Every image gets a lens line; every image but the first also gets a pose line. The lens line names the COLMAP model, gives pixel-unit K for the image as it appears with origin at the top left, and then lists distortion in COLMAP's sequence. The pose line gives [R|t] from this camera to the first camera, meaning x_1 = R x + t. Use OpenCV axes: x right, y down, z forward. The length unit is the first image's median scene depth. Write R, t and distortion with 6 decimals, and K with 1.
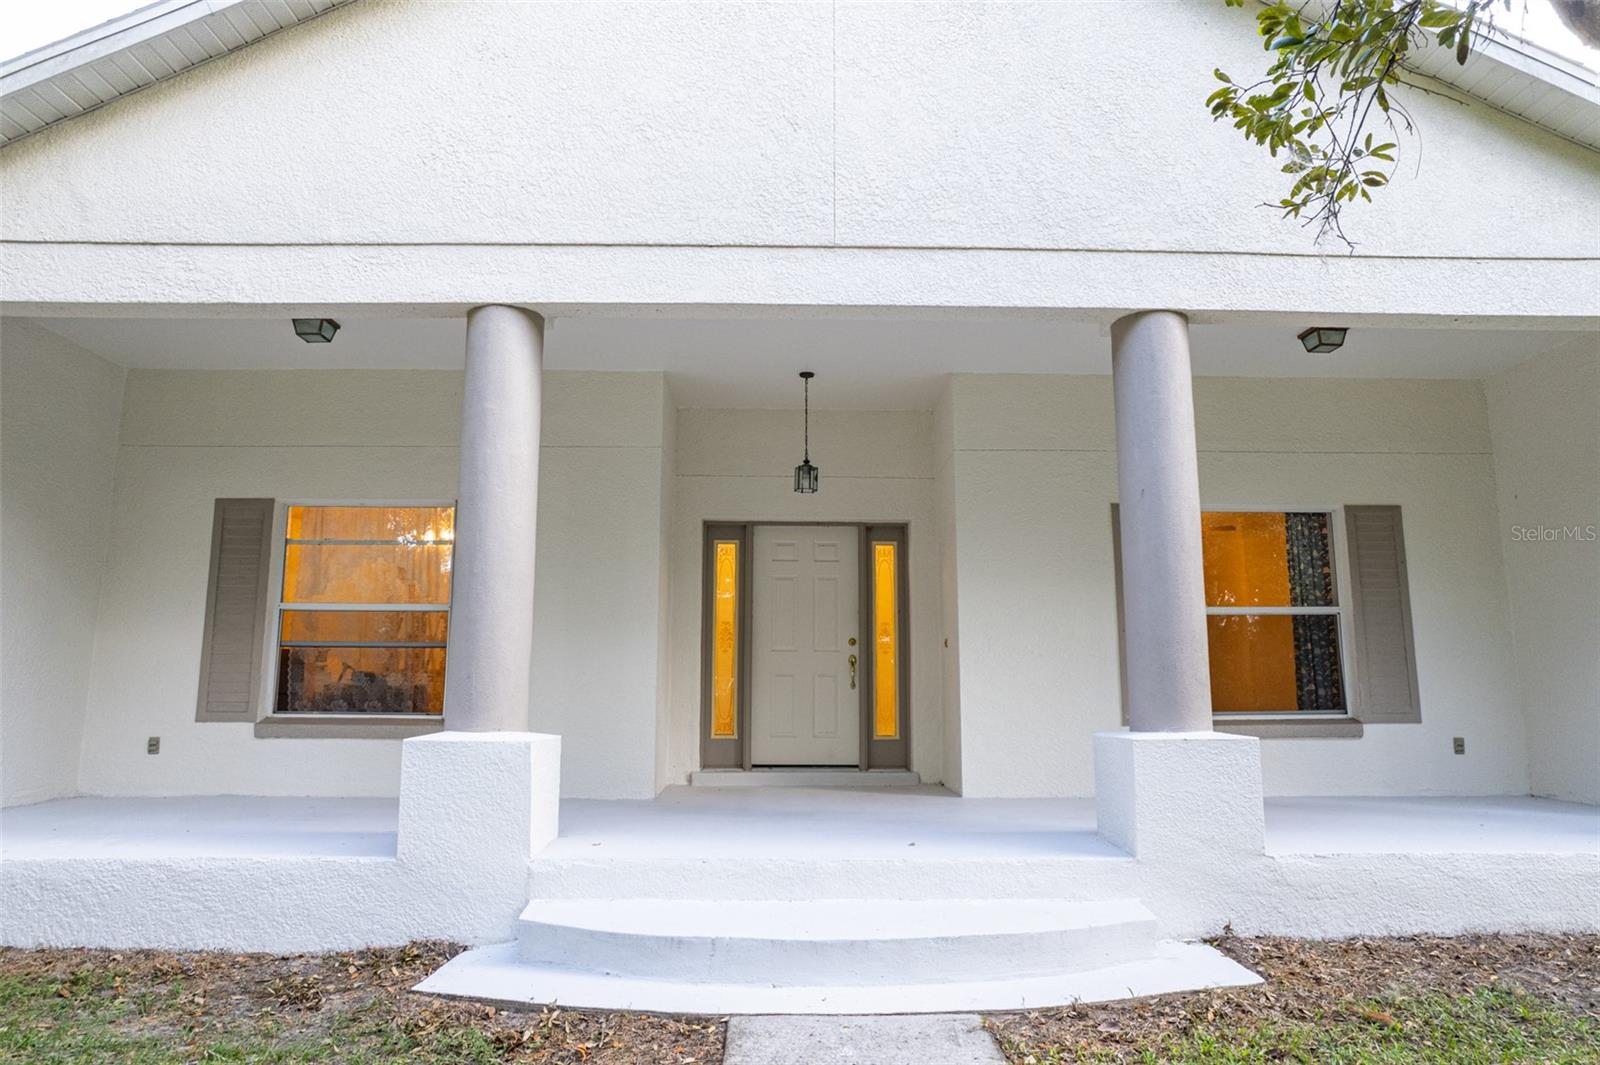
lens RADIAL K [[988.8, 0, 800.0], [0, 988.8, 532.5], [0, 0, 1]] dist [-0.067845, -0.000014]
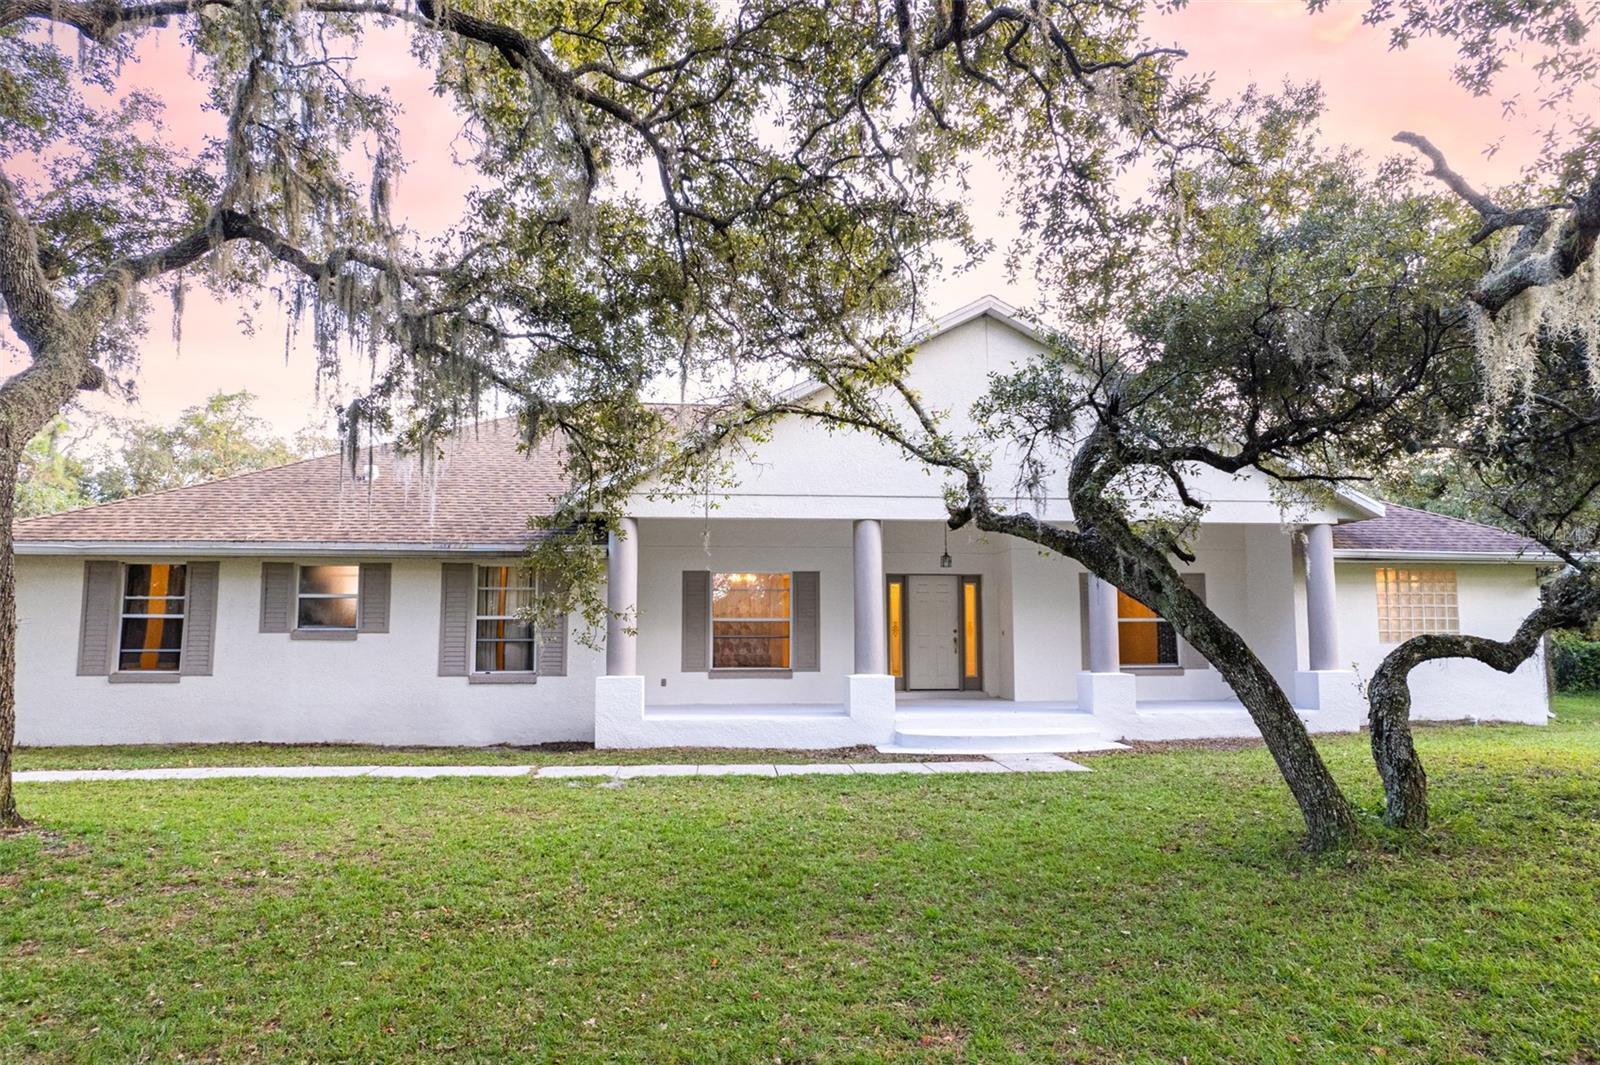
lens RADIAL K [[988.8, 0, 800.0], [0, 988.8, 532.5], [0, 0, 1]] dist [-0.067845, -0.000014]
pose [[0.996959, 0.006236, 0.077673, -0.503329], [-0.010630, 0.998358, 0.056284, -0.244962], [-0.077194, -0.056939, 0.995389, -1.210412]]
